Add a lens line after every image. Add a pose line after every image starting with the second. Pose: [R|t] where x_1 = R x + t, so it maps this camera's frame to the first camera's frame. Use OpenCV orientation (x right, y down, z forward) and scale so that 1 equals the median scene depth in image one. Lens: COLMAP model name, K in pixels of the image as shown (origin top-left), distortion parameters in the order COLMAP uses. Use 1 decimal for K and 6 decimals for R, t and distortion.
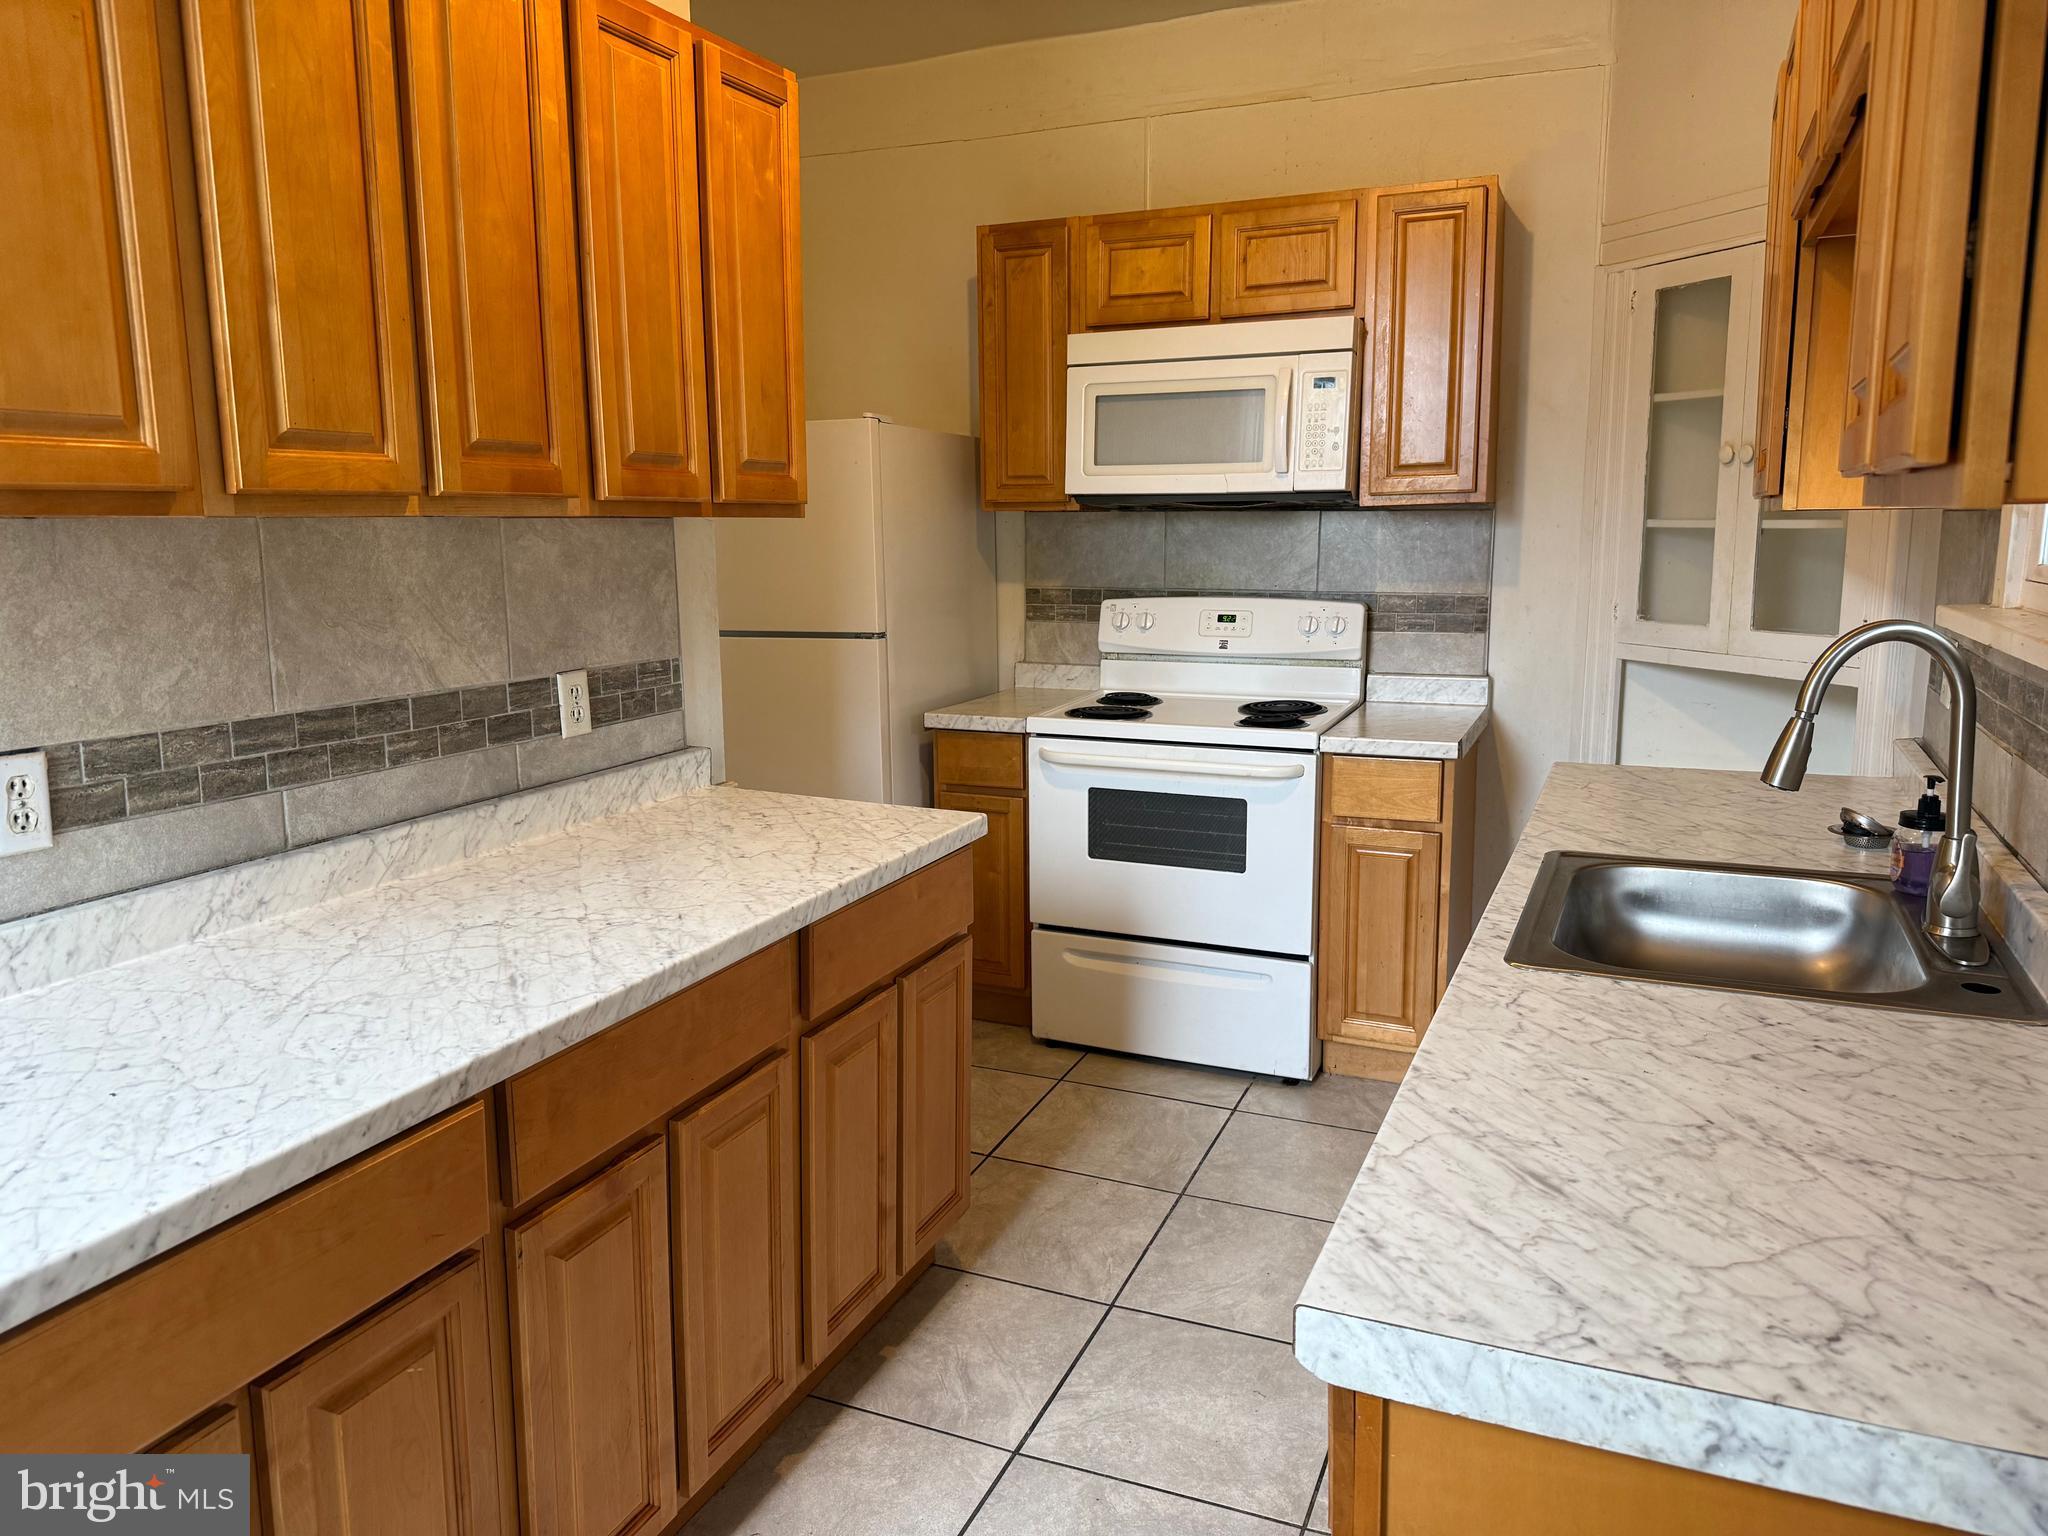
lens RADIAL K [[1435.6, 0, 1006.1], [0, 1435.6, 786.1], [0, 0, 1]] dist [0.062952, -0.094831]
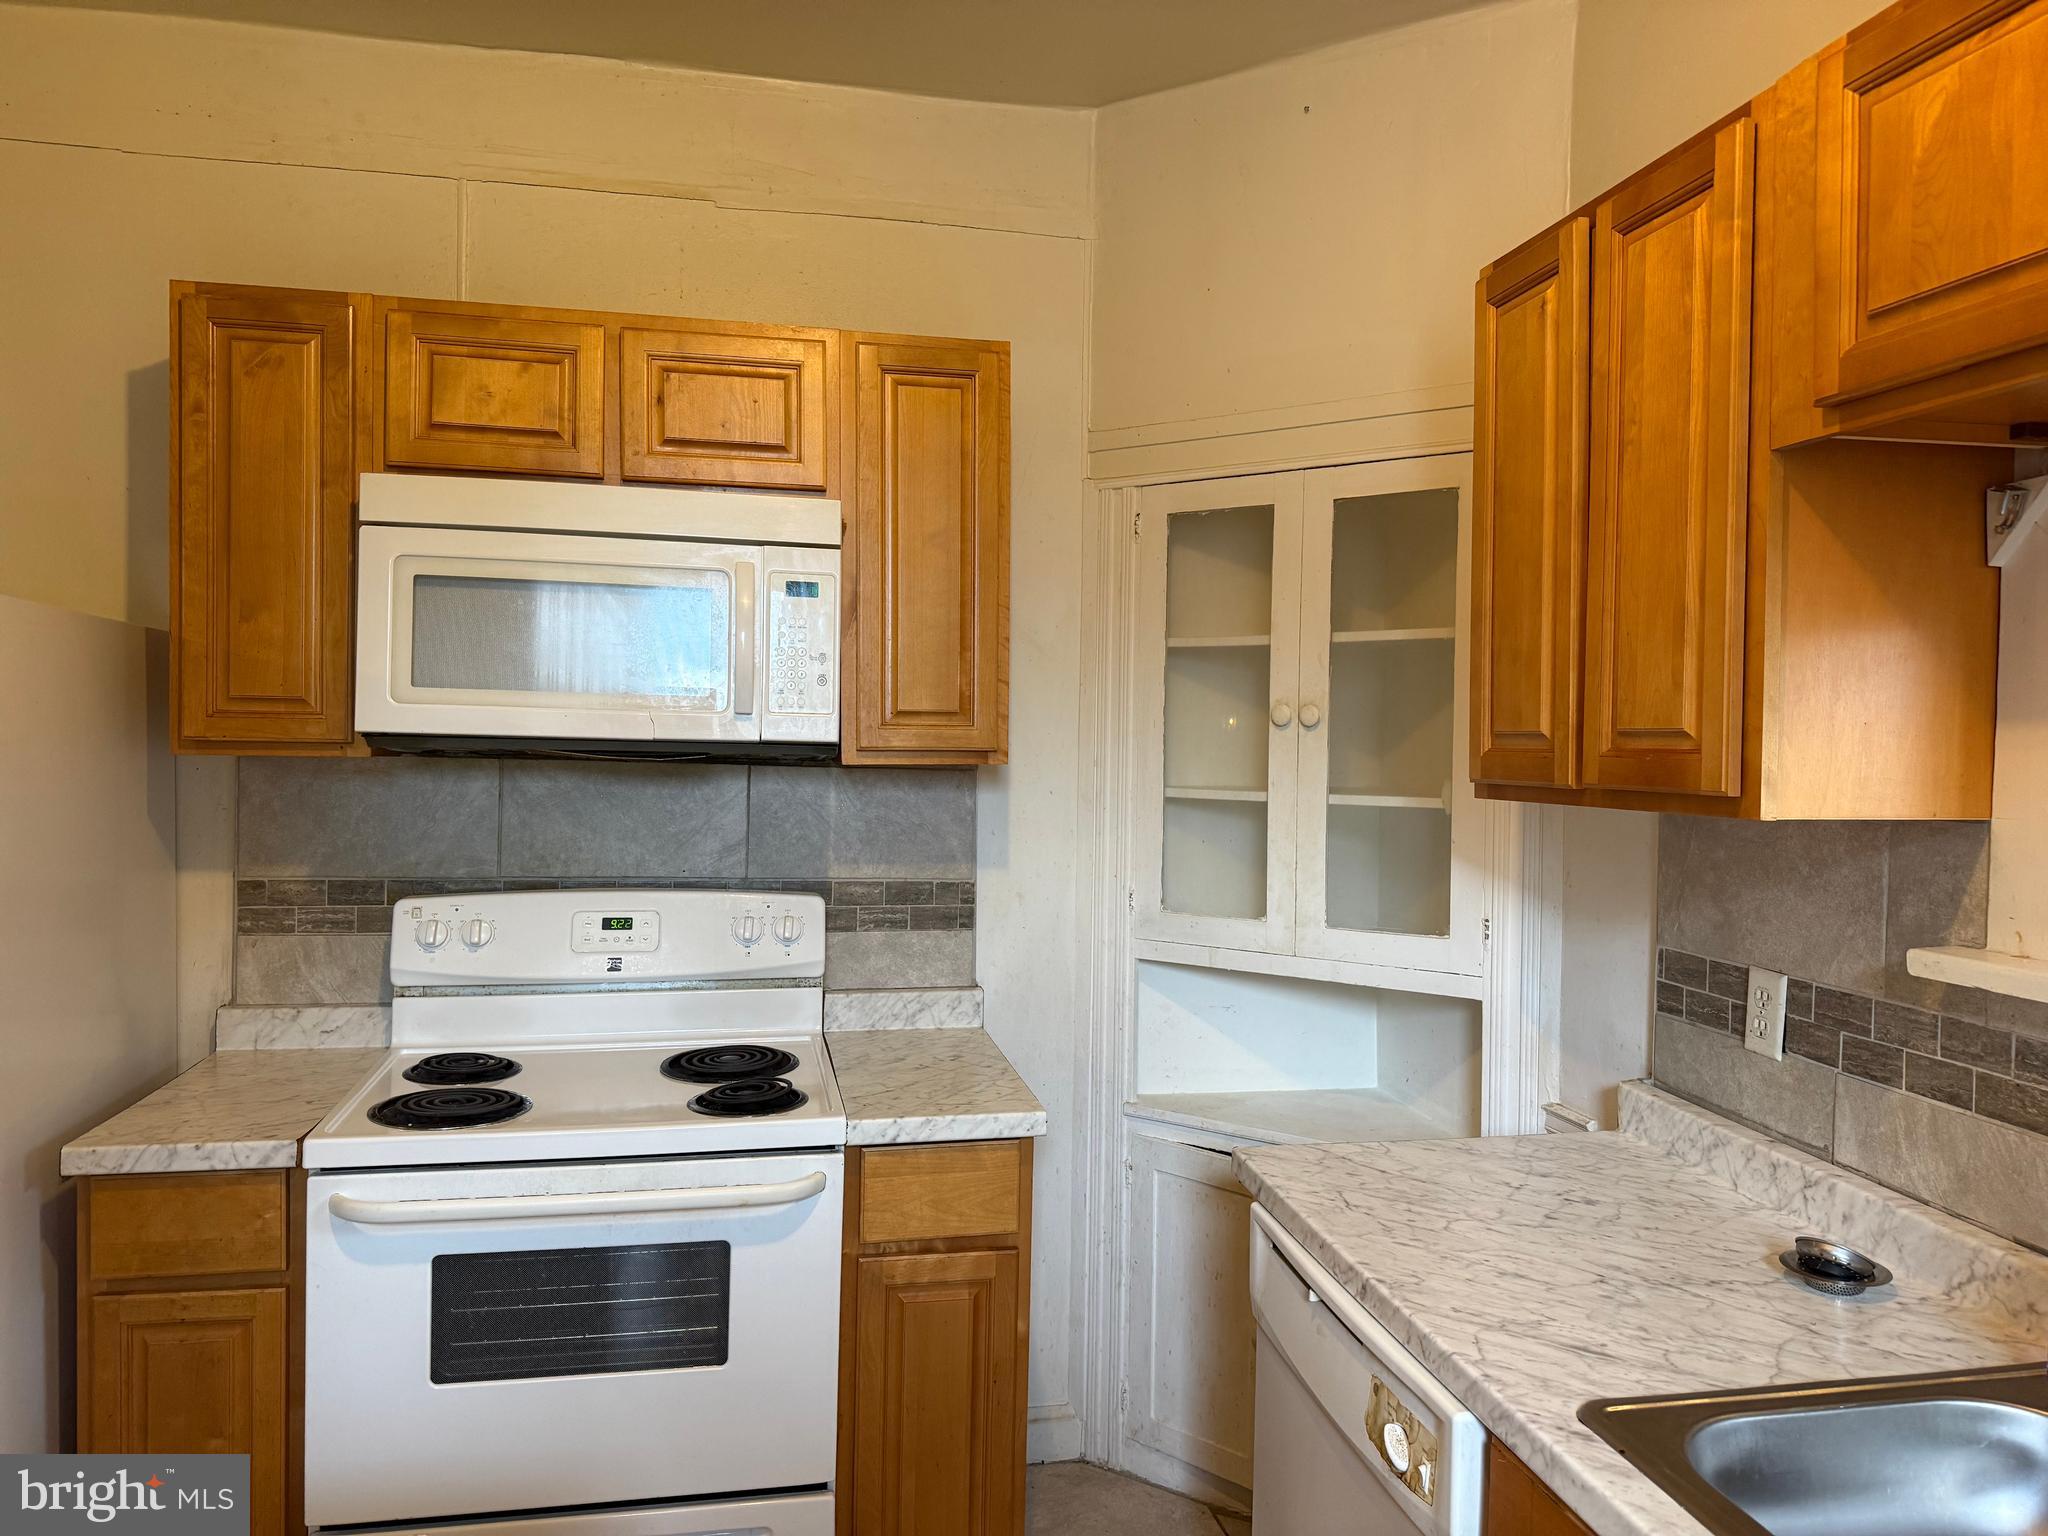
lens RADIAL K [[1435.6, 0, 1045.4], [0, 1435.6, 761.1], [0, 0, 1]] dist [0.062952, -0.094831]
pose [[0.807262, 0.012641, 0.590058, -0.081791], [0.084674, 0.986947, -0.136987, -0.088740], [-0.584088, 0.160547, 0.795655, 0.376501]]
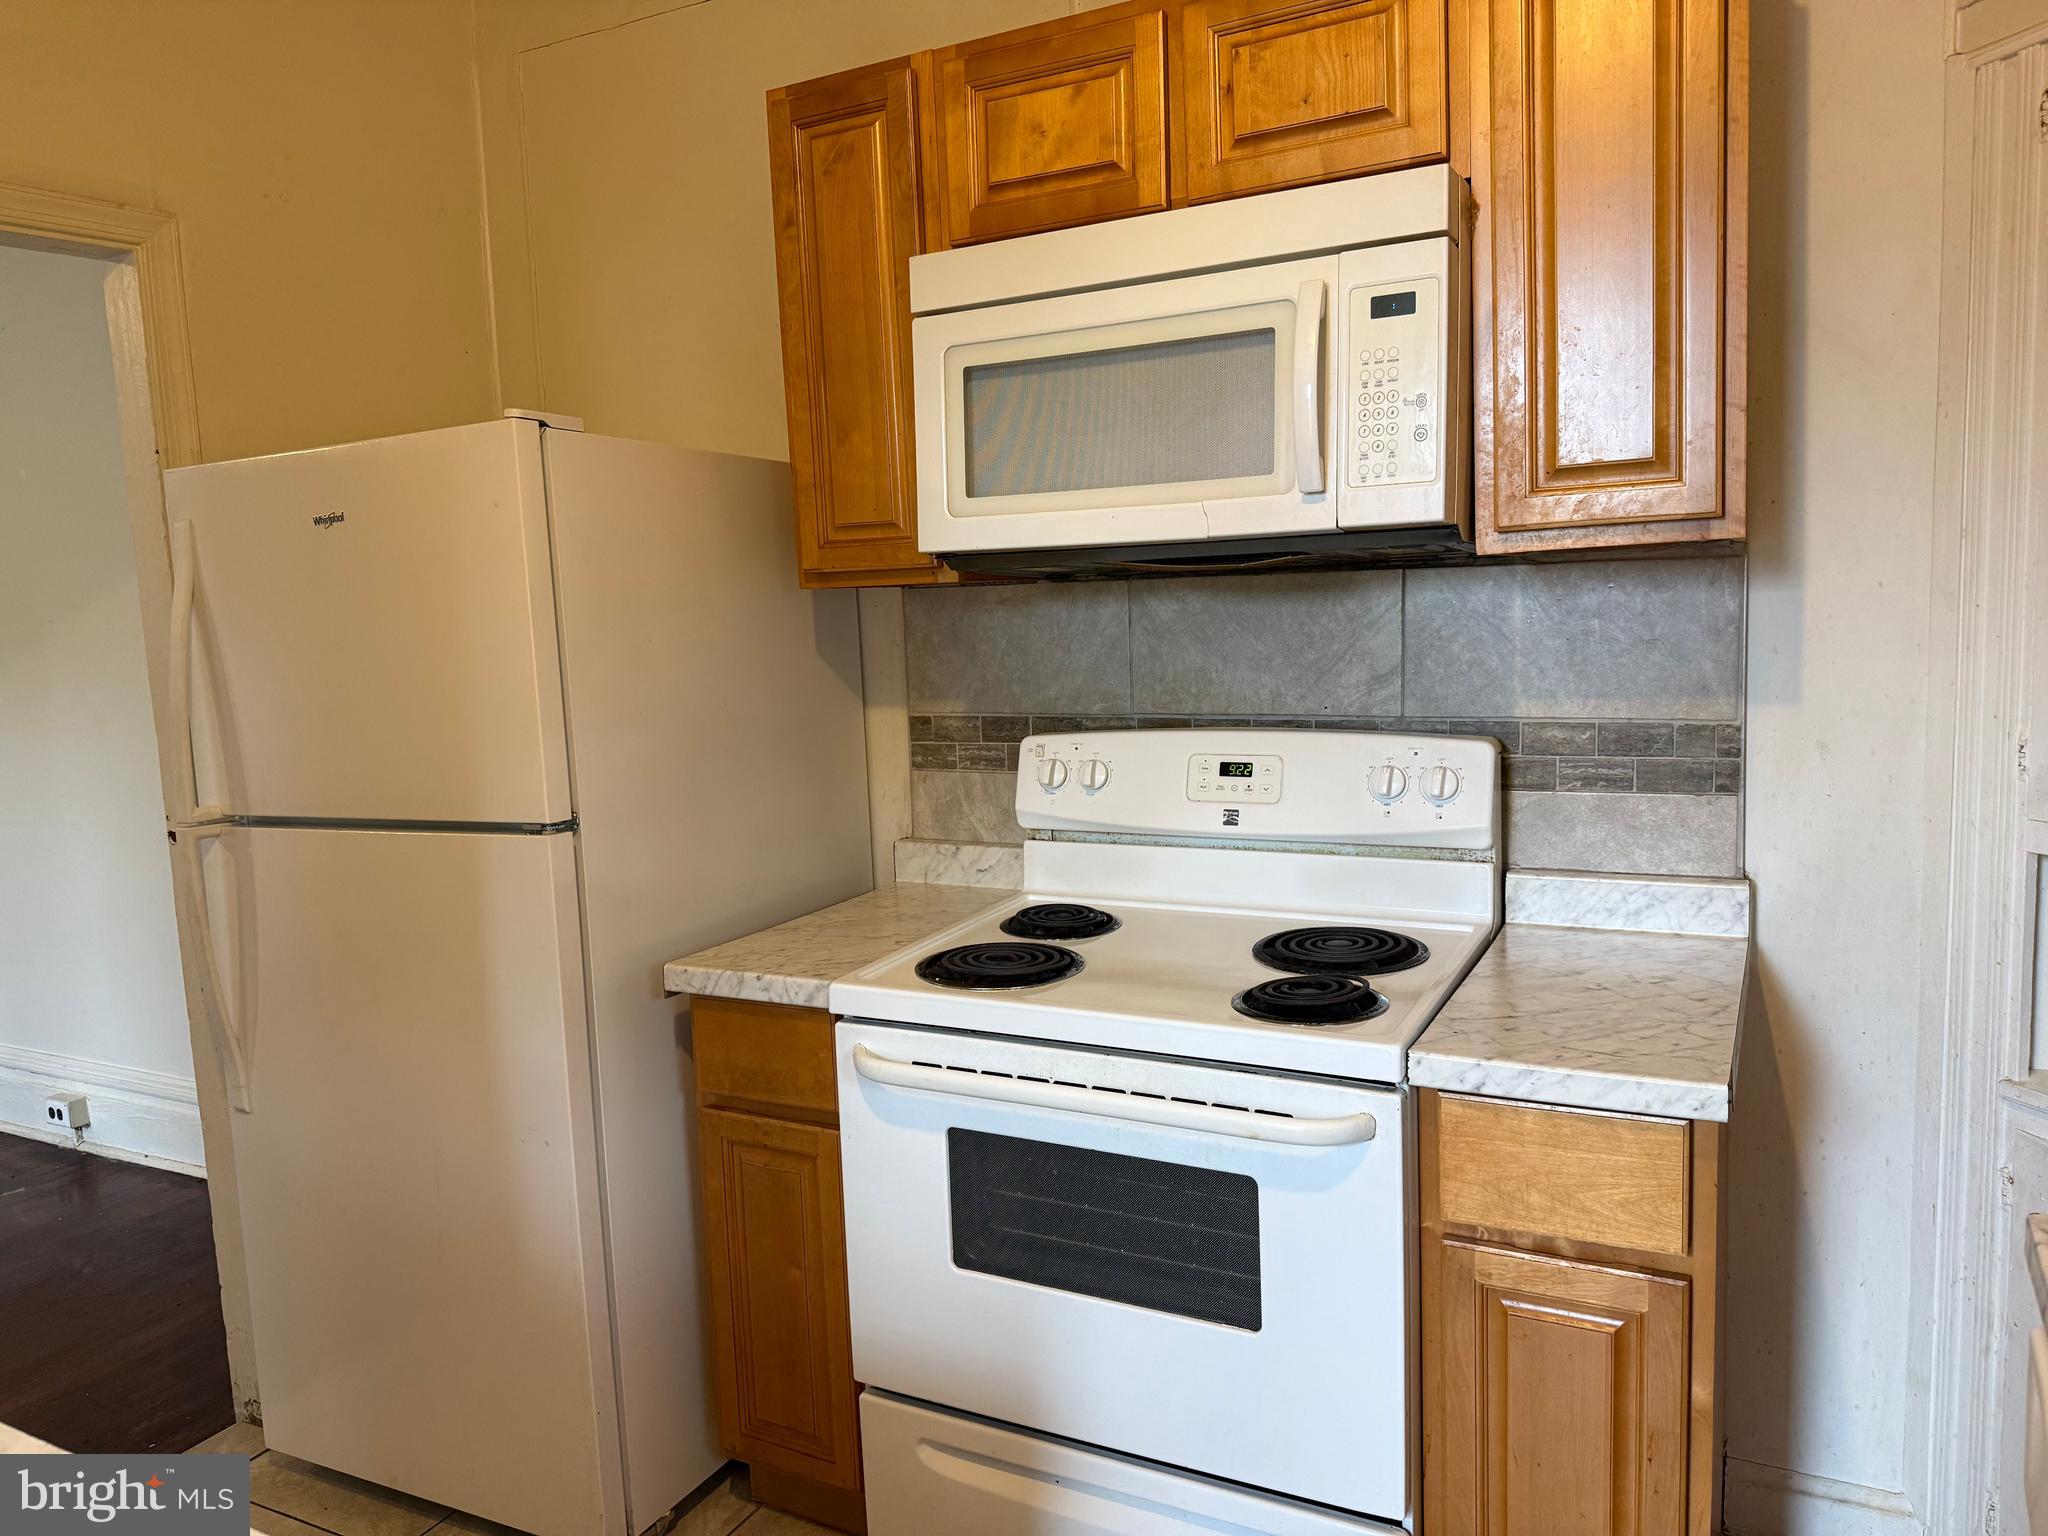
lens RADIAL K [[1435.6, 0, 1030.5], [0, 1435.6, 778.0], [0, 0, 1]] dist [0.062952, -0.094831]
pose [[0.997277, -0.022458, -0.070249, 0.121354], [0.018198, 0.997990, -0.060704, -0.087335], [0.071471, 0.059260, 0.995681, 0.483115]]
